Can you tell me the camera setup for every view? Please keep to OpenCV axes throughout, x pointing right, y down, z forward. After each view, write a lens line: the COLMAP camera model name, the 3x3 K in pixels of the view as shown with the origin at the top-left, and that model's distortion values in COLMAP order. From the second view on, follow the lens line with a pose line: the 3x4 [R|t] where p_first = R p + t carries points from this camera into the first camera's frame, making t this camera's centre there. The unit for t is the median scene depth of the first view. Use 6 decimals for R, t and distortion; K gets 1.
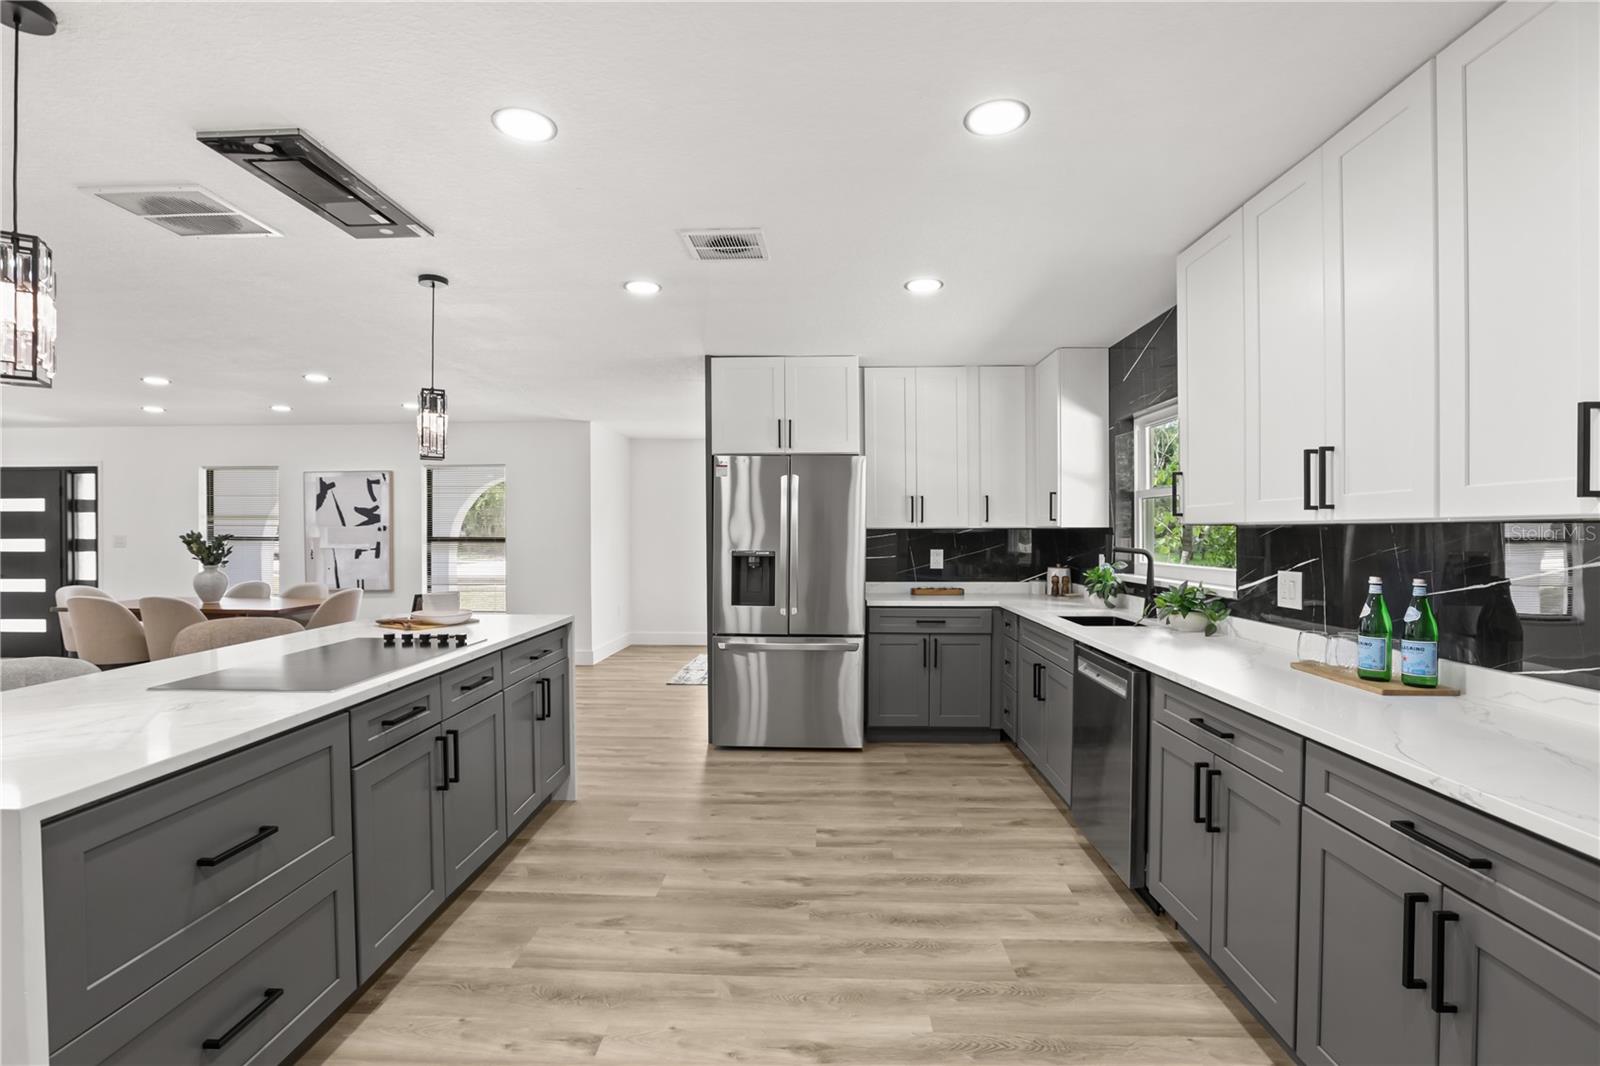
lens RADIAL K [[733.9, 0, 798.0], [0, 733.9, 538.1], [0, 0, 1]] dist [-0.053029, 0.017318]
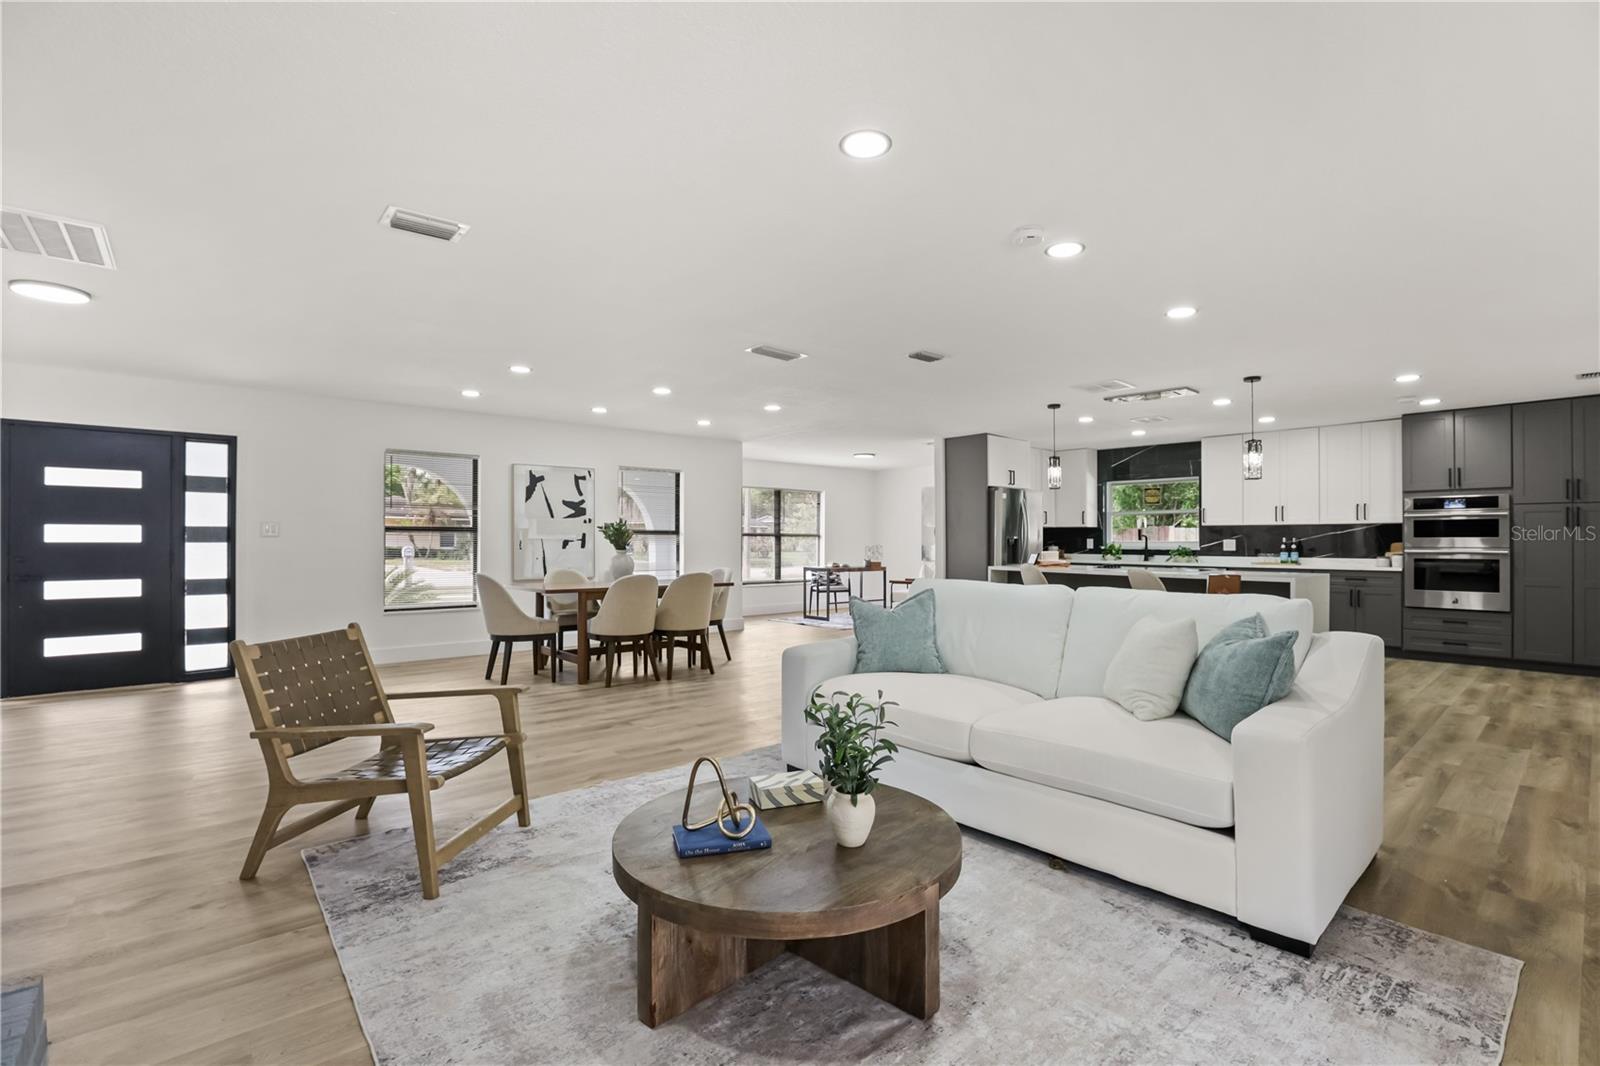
lens RADIAL K [[723.2, 0, 800.1], [0, 723.2, 537.4], [0, 0, 1]] dist [-0.057471, 0.017997]
pose [[0.728337, 0.005698, 0.685195, -2.330708], [0.002447, 0.999937, -0.010917, 0.051719], [-0.685214, 0.009628, 0.728278, -0.026468]]
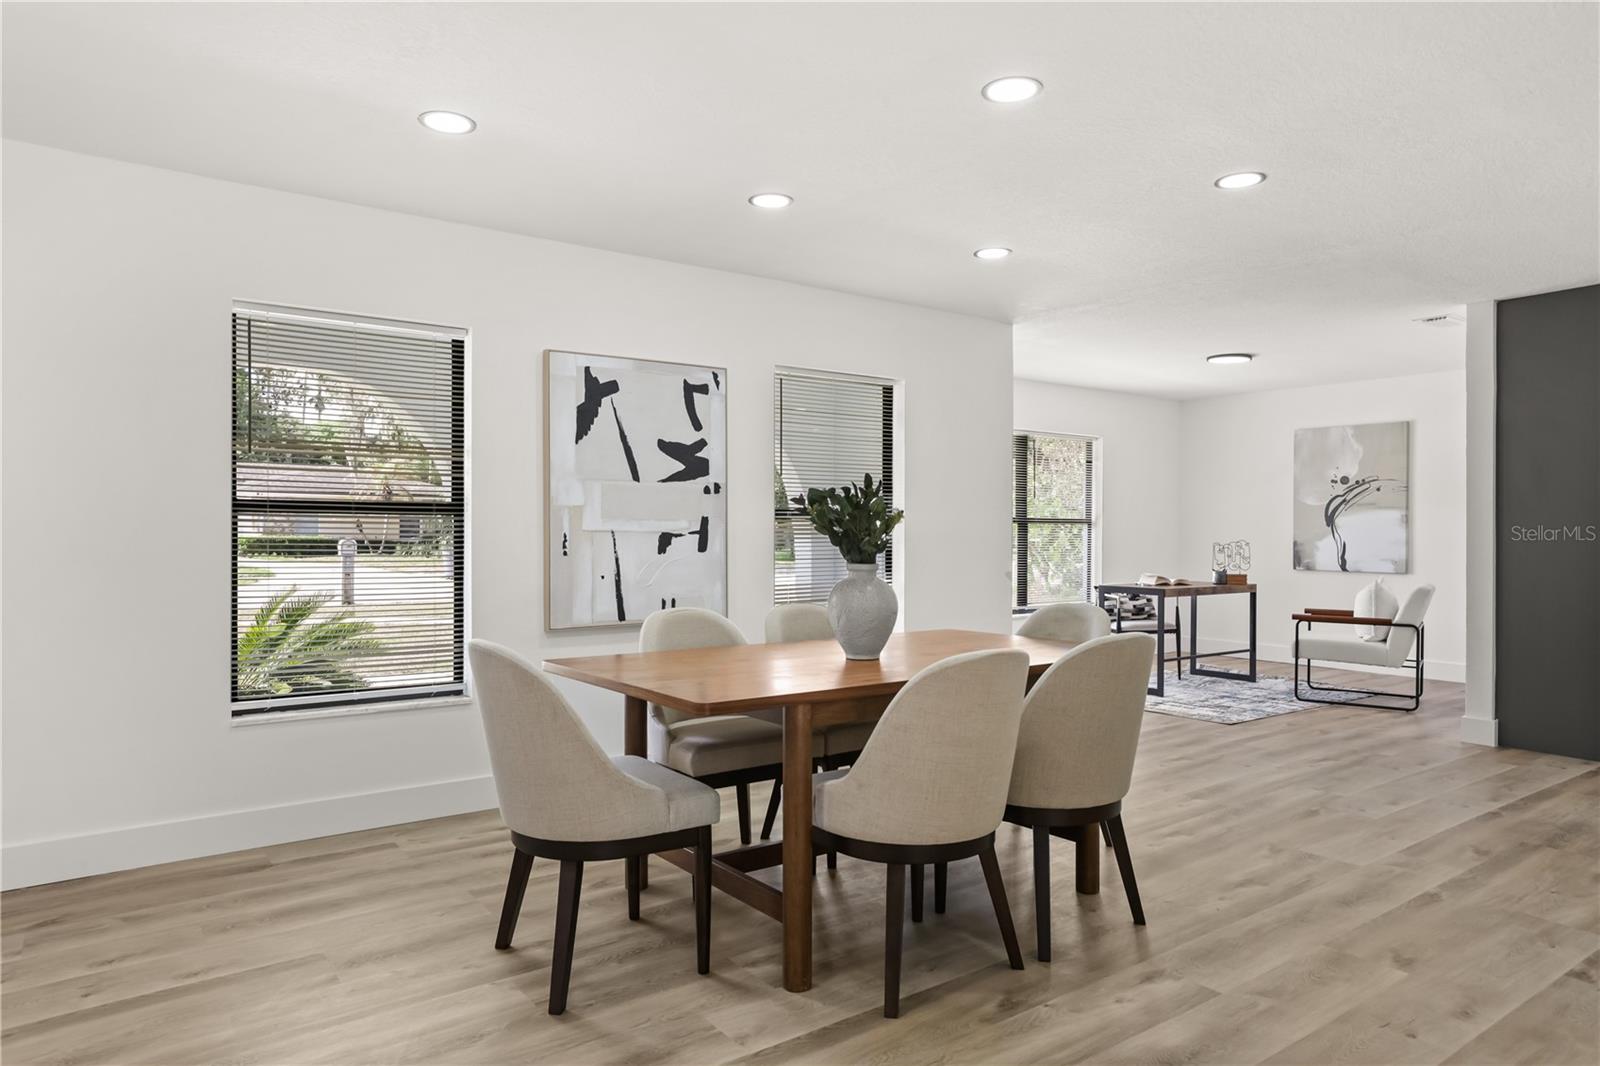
lens RADIAL K [[989.6, 0, 800.0], [0, 989.6, 533.0], [0, 0, 1]] dist [-0.009052, 0.000006]
pose [[0.783379, -0.000225, 0.621545, -2.001503], [0.000723, 1.000000, -0.000549, 0.034518], [-0.621544, 0.000879, 0.783378, 0.977903]]
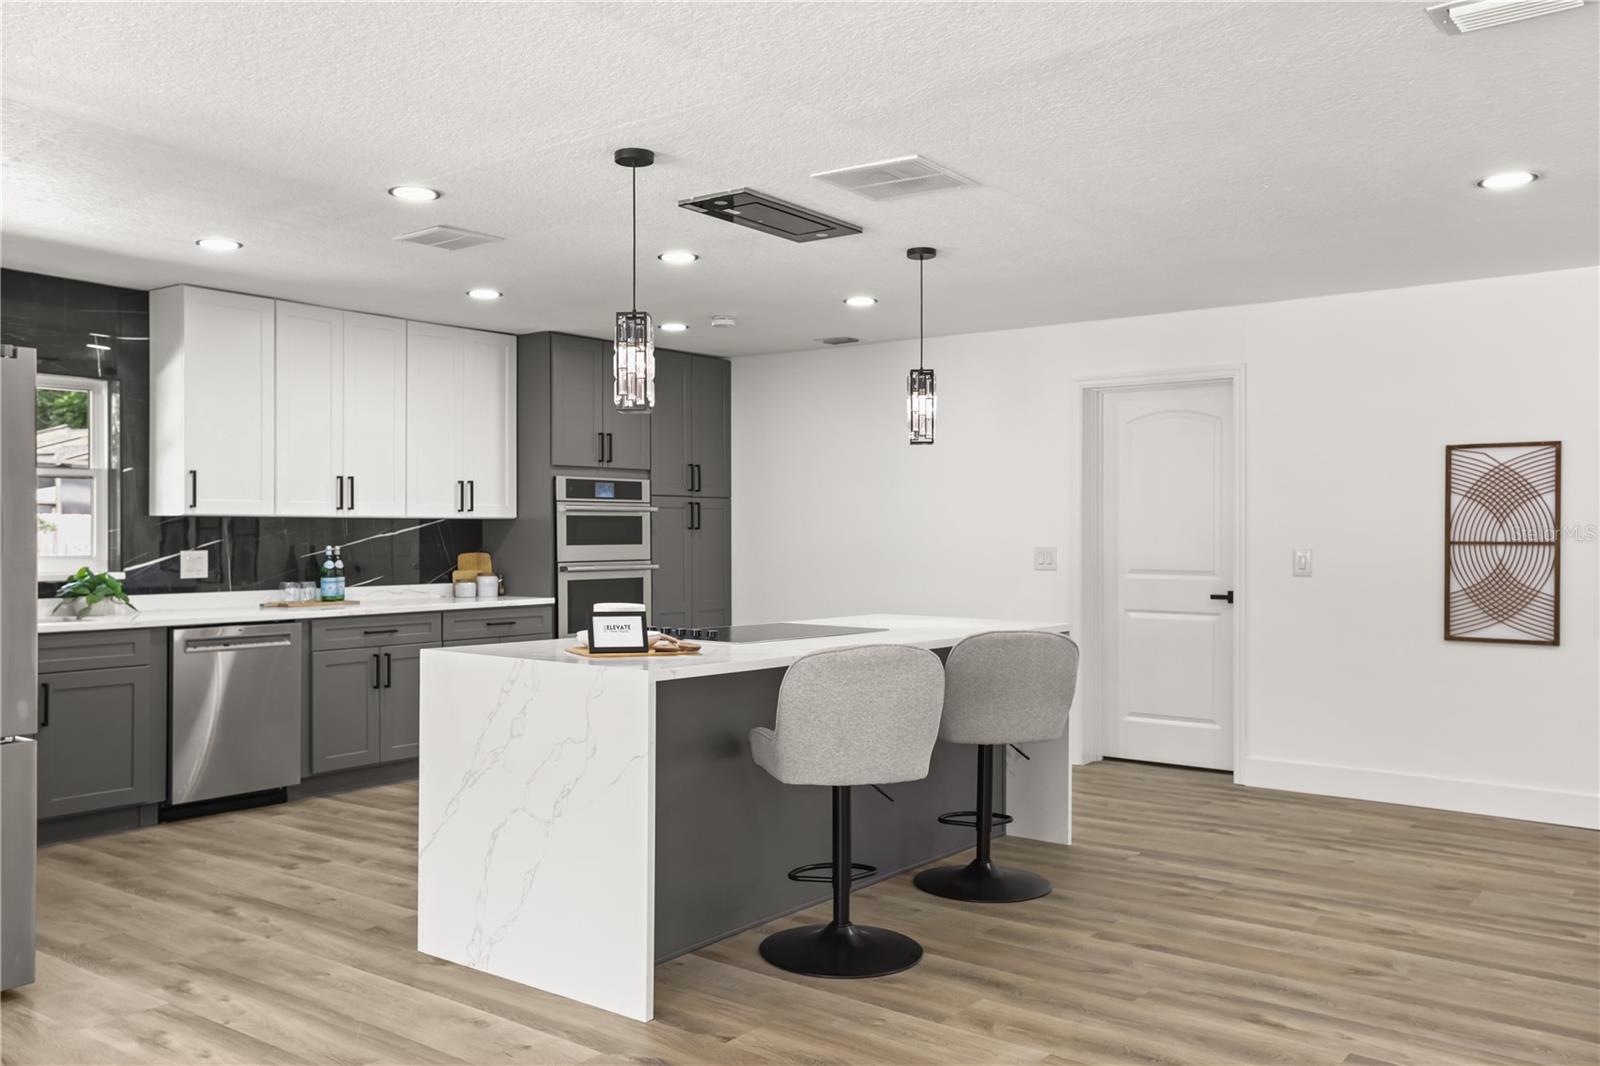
lens RADIAL K [[1308.5, 0, 800.0], [0, 1308.5, 533.0], [0, 0, 1]] dist [0.007814, 0.009903]
pose [[-0.818062, -0.001517, 0.575128, -1.265453], [0.003304, 0.999968, 0.007337, -0.000665], [-0.575120, 0.007902, -0.818031, 1.808786]]
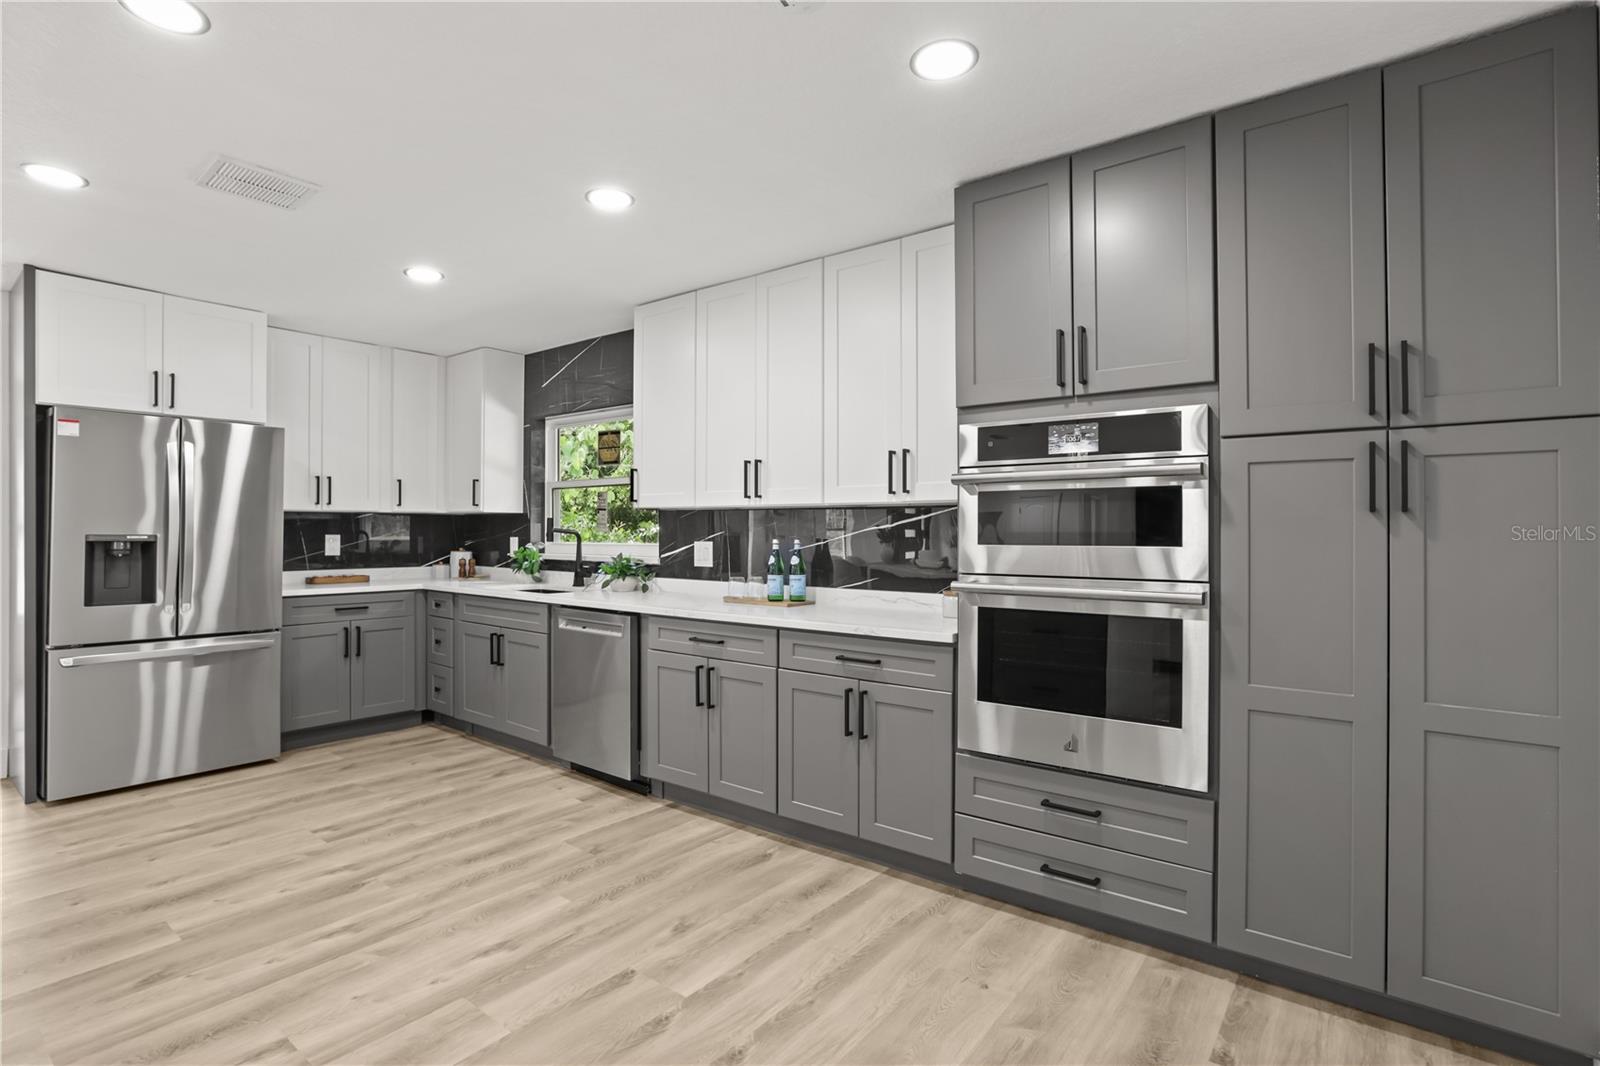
lens RADIAL K [[775.9, 0, 805.1], [0, 775.9, 525.9], [0, 0, 1]] dist [-0.061869, 0.026507]
pose [[0.578197, 0.006038, 0.815875, -0.373219], [0.003439, 0.999946, -0.009838, 0.023717], [-0.815890, 0.008494, 0.578144, -0.064148]]
